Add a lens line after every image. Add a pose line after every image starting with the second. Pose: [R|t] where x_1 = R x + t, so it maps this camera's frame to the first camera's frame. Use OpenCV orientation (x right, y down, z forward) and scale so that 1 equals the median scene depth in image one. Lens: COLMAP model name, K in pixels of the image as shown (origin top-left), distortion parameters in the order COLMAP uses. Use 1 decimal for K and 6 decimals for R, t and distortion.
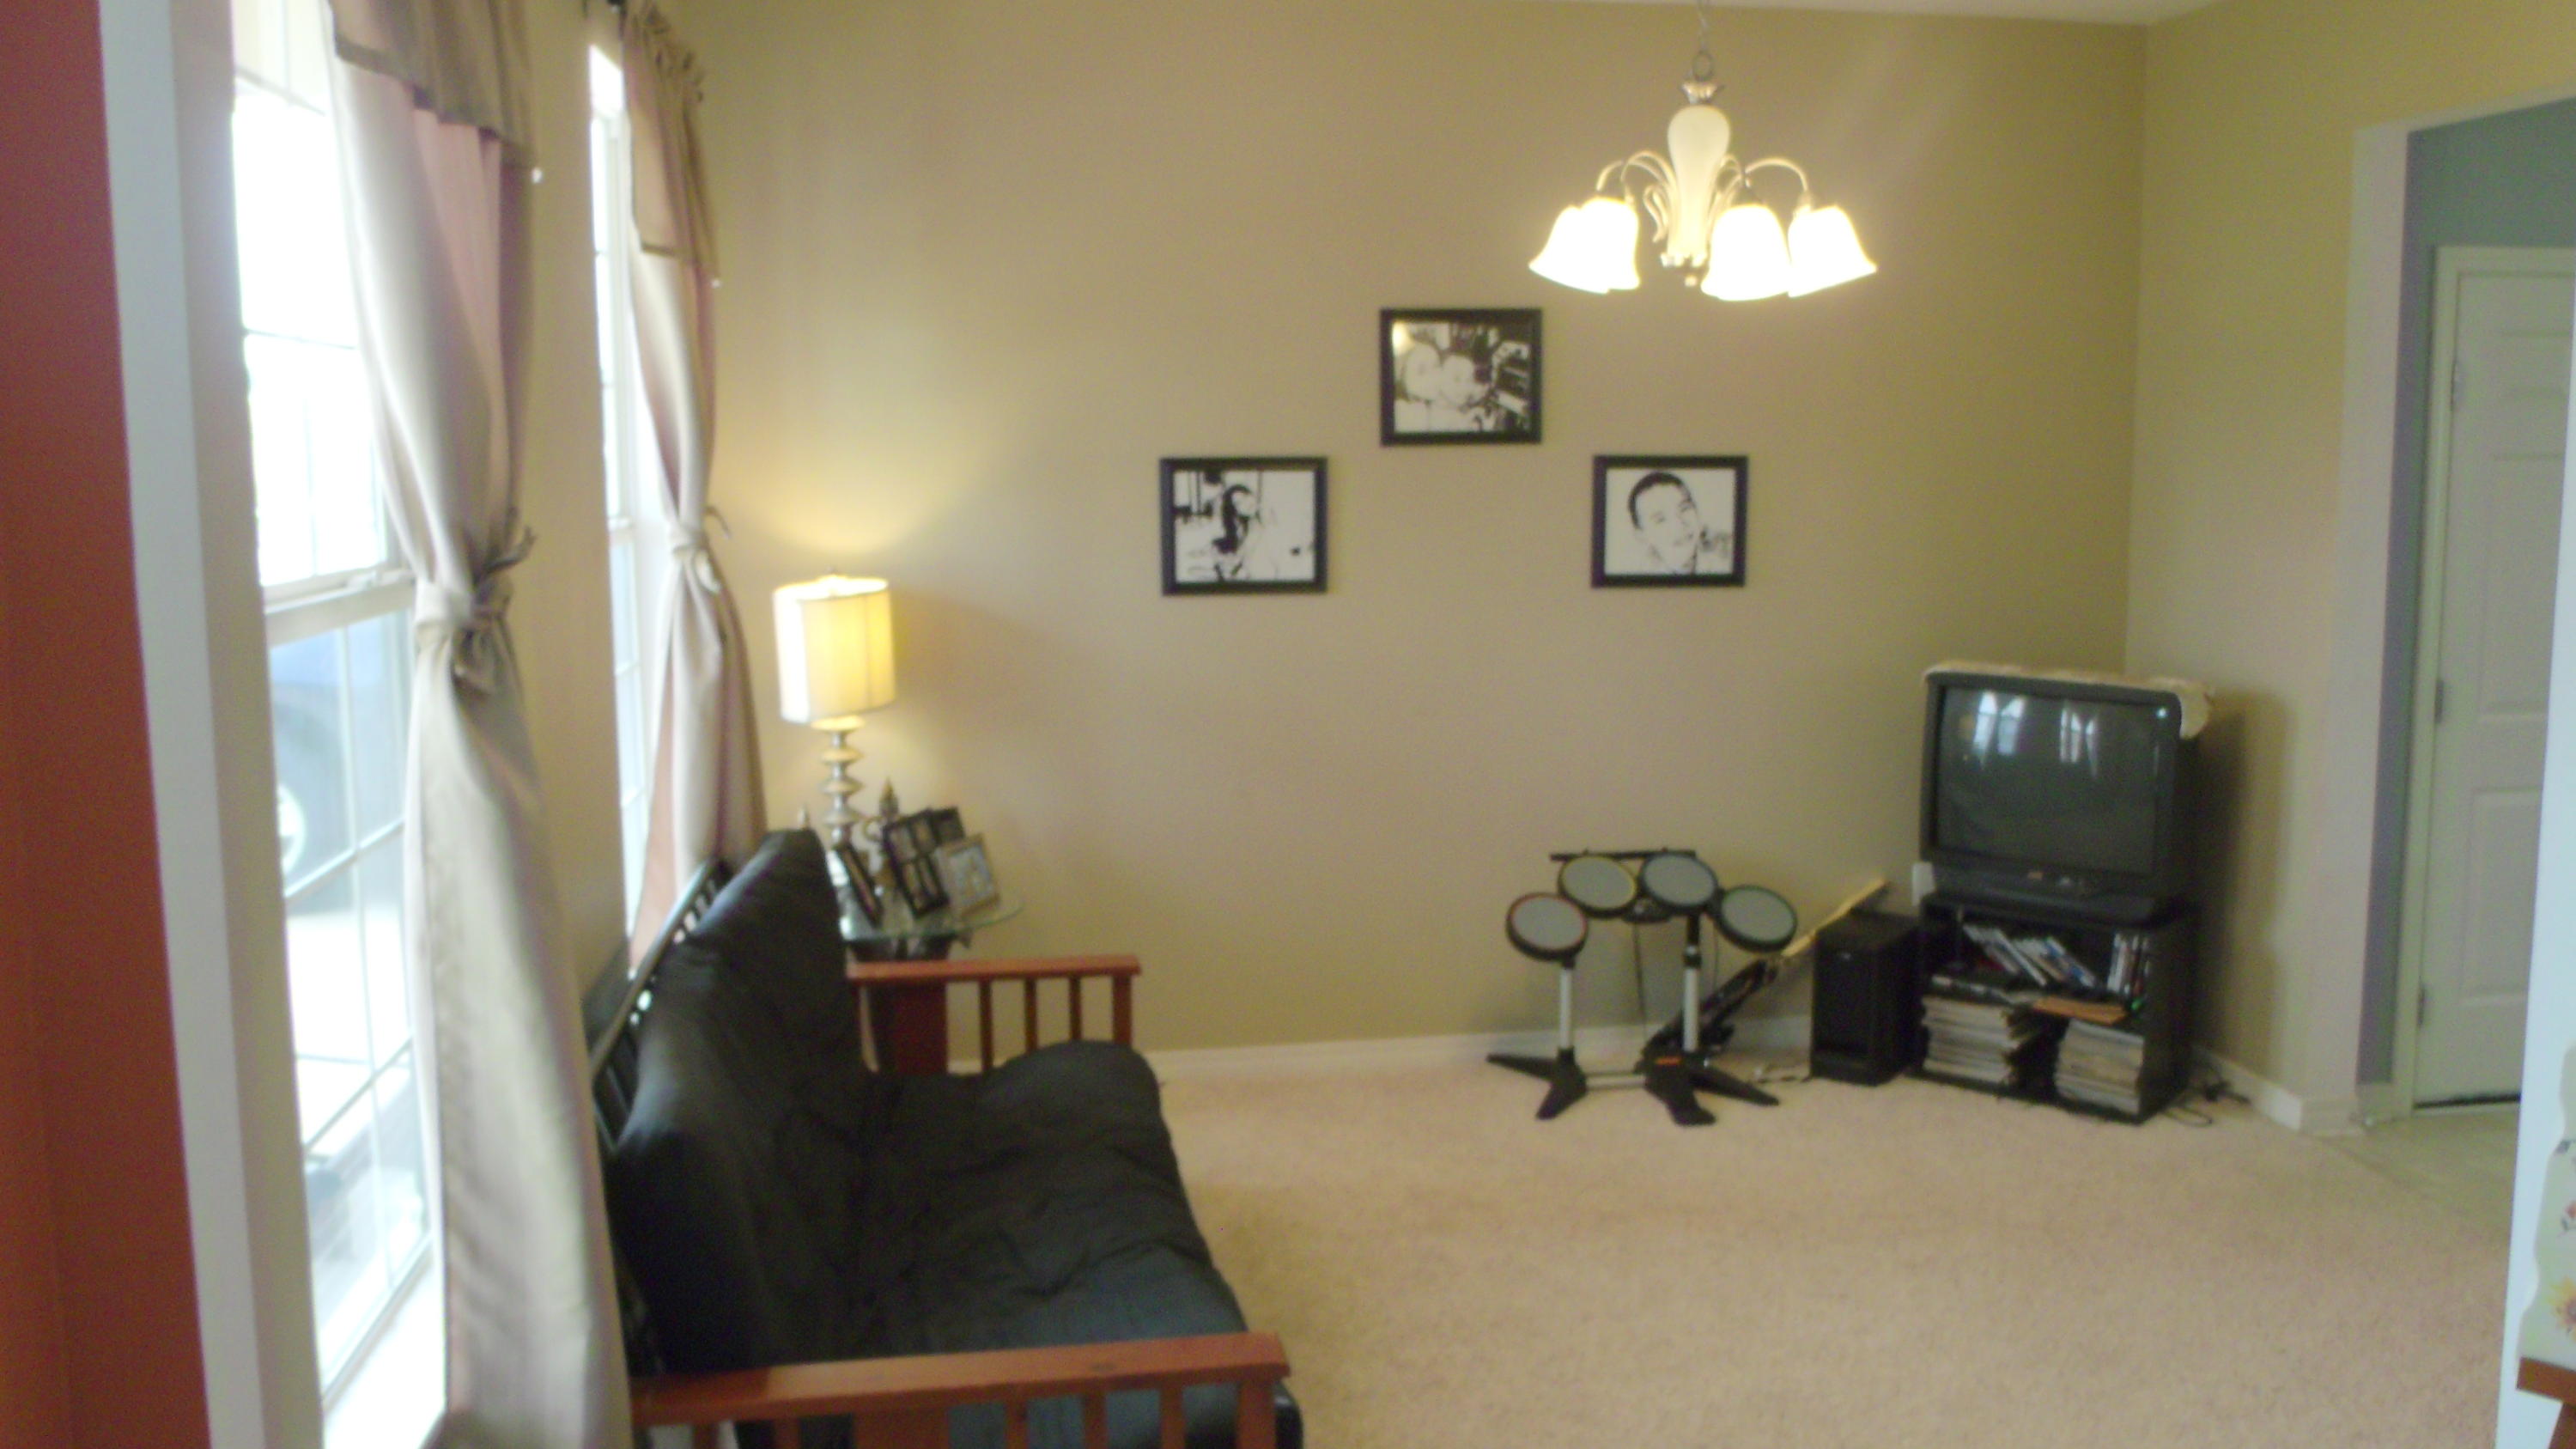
lens RADIAL K [[2034.5, 0, 1289.3], [0, 2034.5, 718.7], [0, 0, 1]] dist [-0.055267, 0.025039]
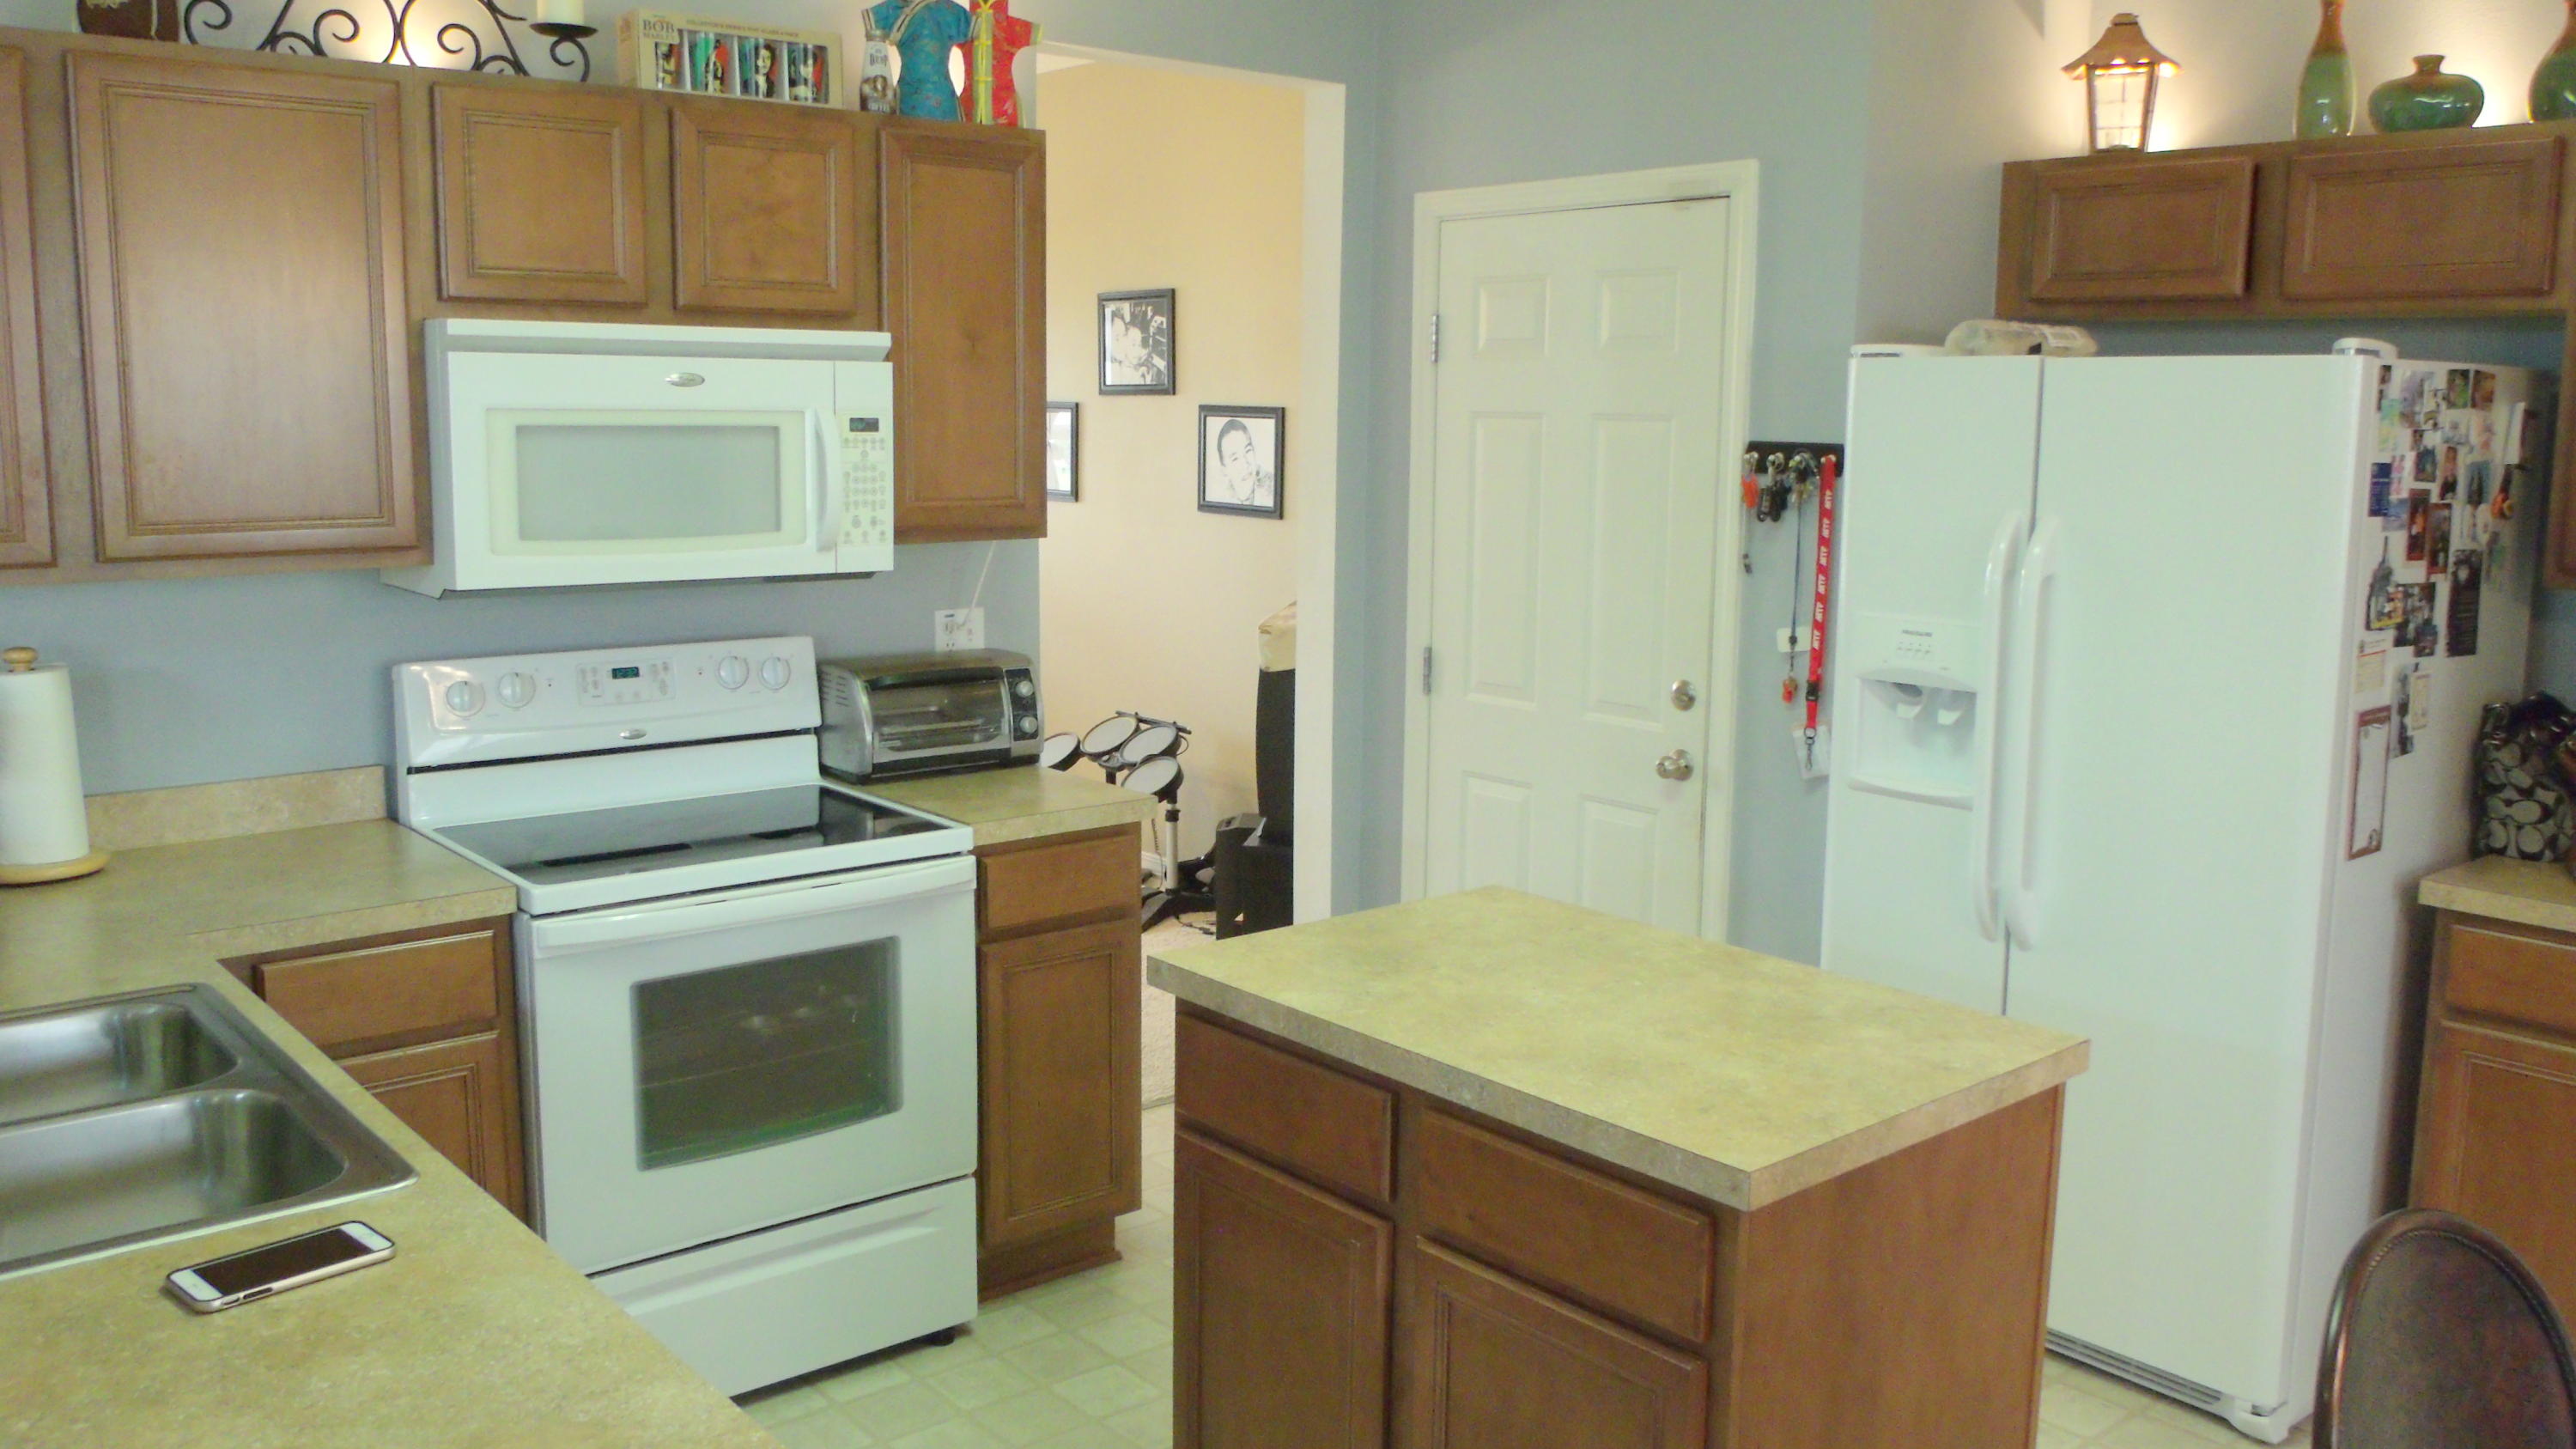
lens RADIAL K [[2034.5, 0, 1294.3], [0, 2034.5, 714.2], [0, 0, 1]] dist [-0.055267, 0.025039]
pose [[0.513111, 0.145250, -0.845943, 1.300047], [-0.130939, 0.987288, 0.090098, -0.063655], [0.848276, 0.064537, 0.525607, 0.416072]]
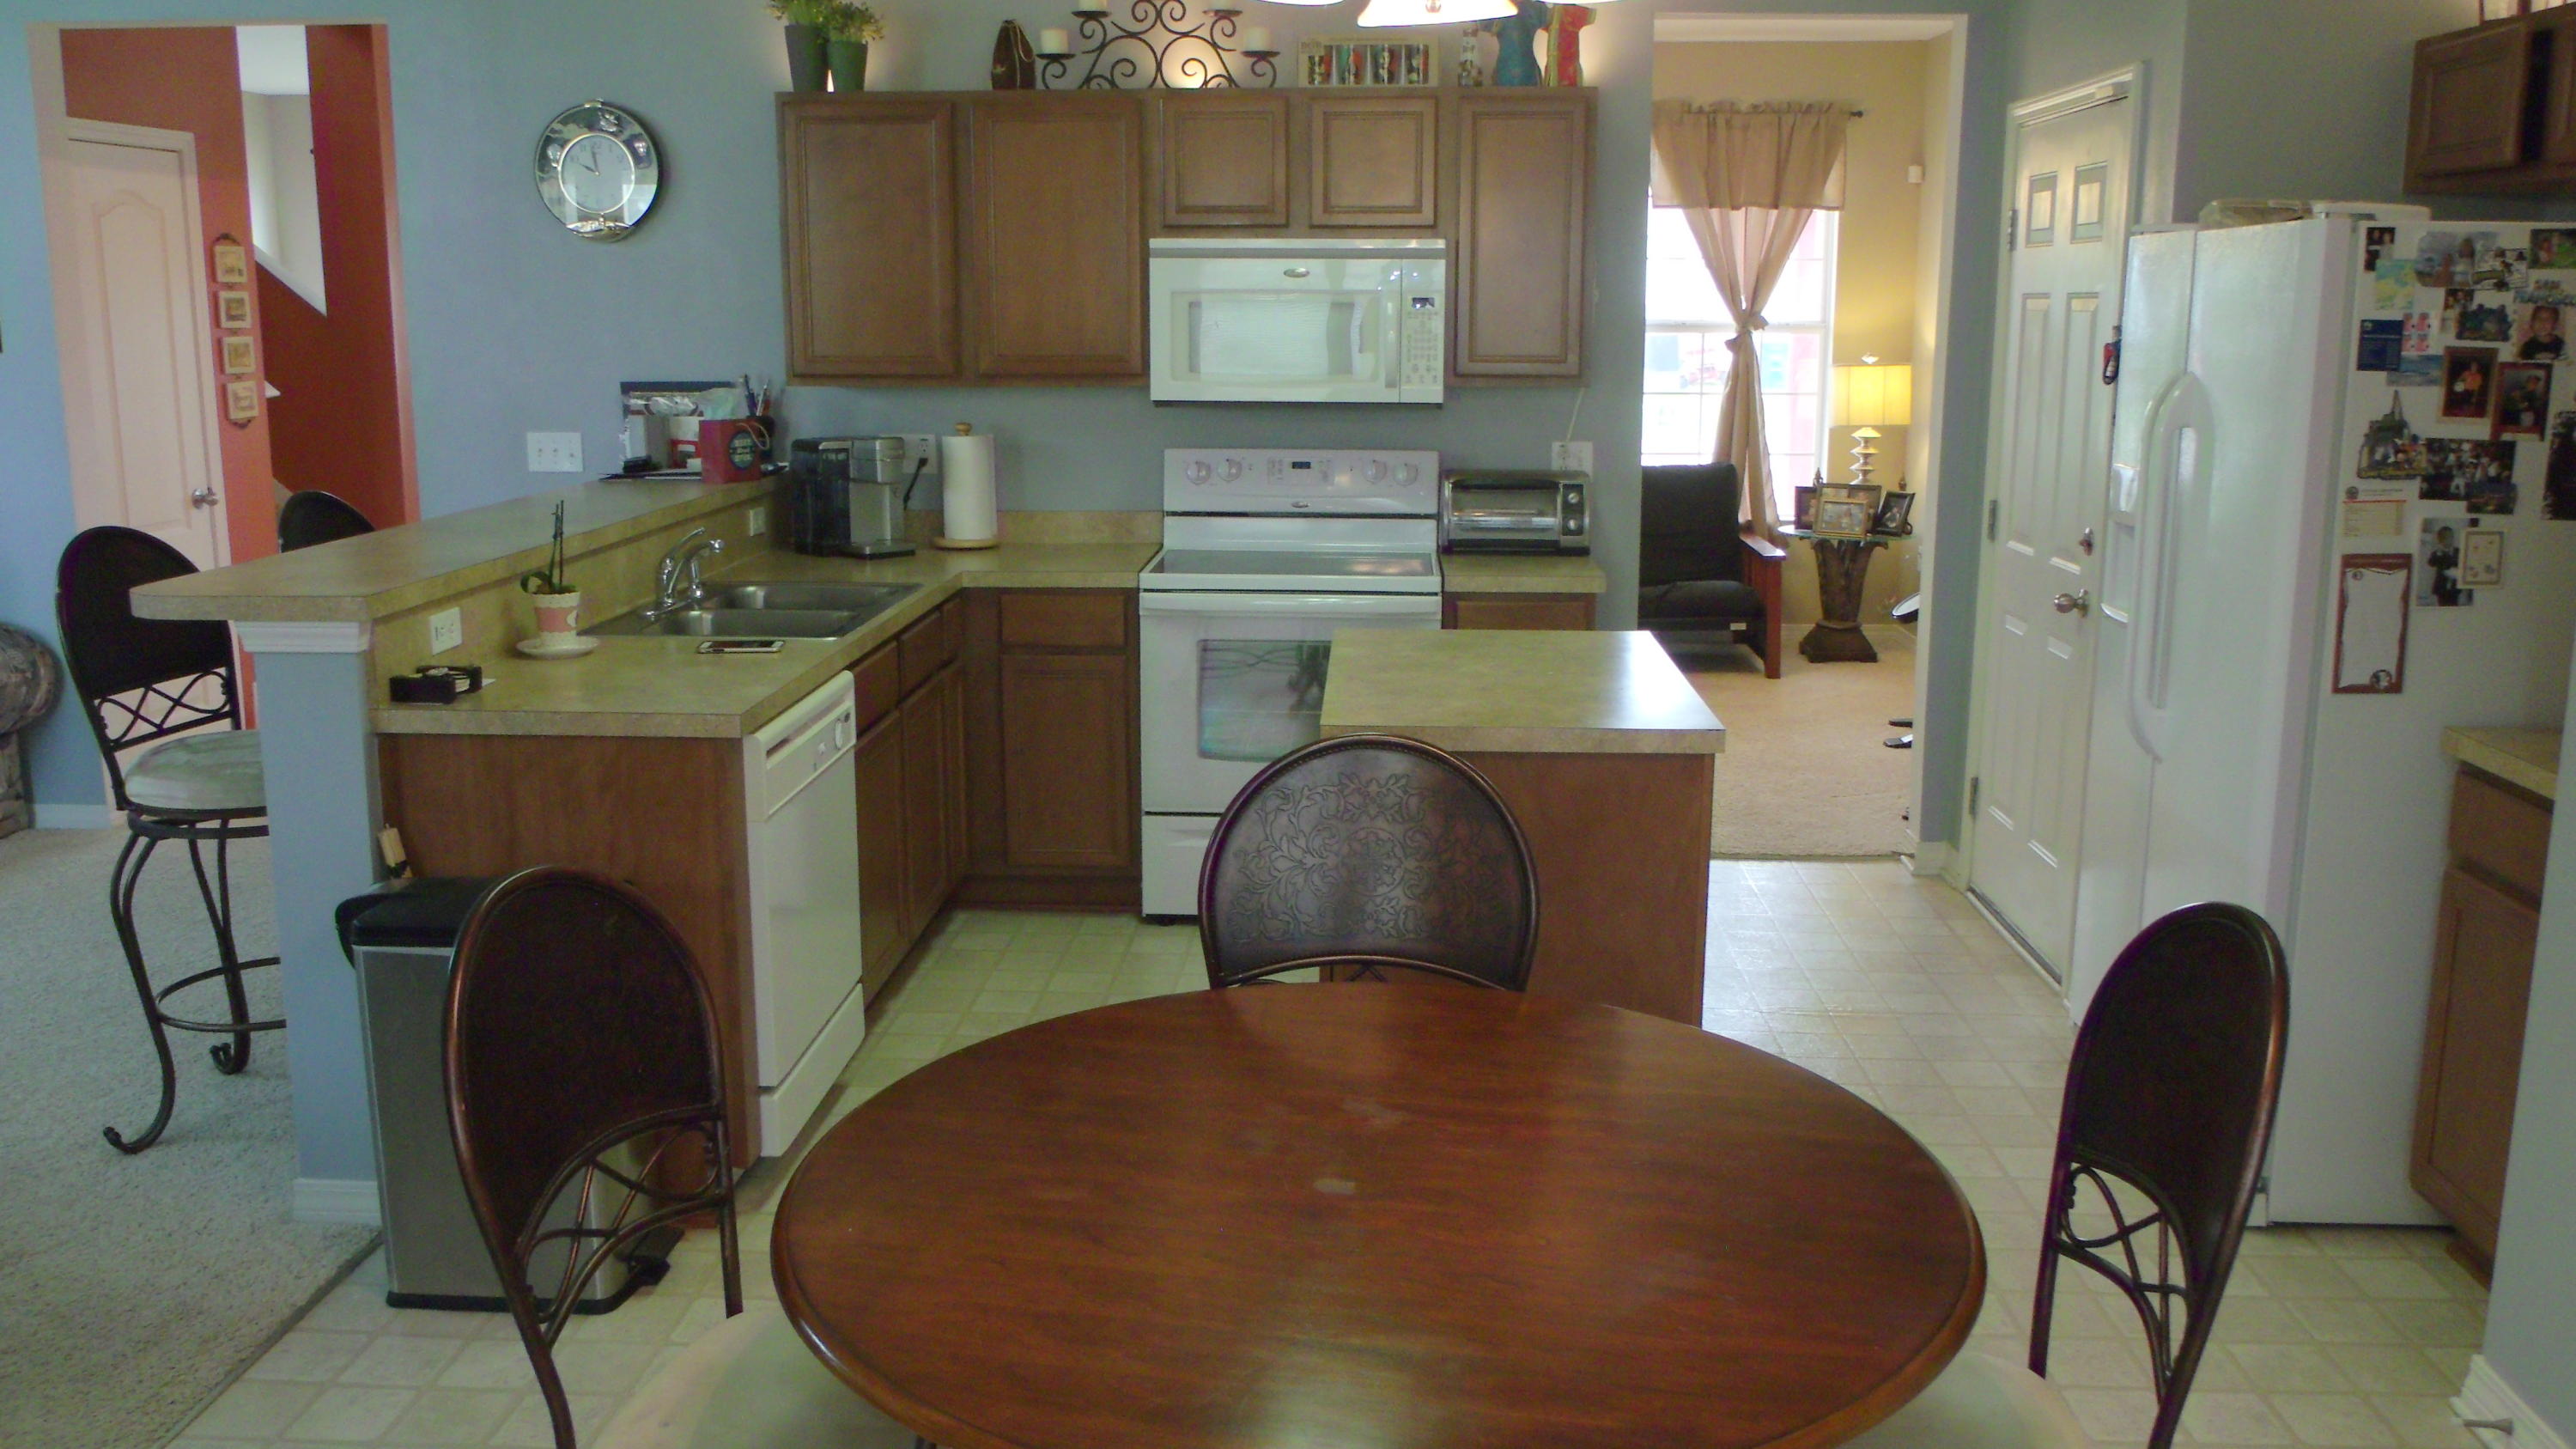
lens RADIAL K [[2034.5, 0, 1287.6], [0, 2034.5, 711.9], [0, 0, 1]] dist [-0.055267, 0.025039]
pose [[-0.216645, 0.201156, -0.955302, 1.658183], [-0.129459, 0.963980, 0.232342, -0.109283], [0.967629, 0.174008, -0.182800, 0.803766]]
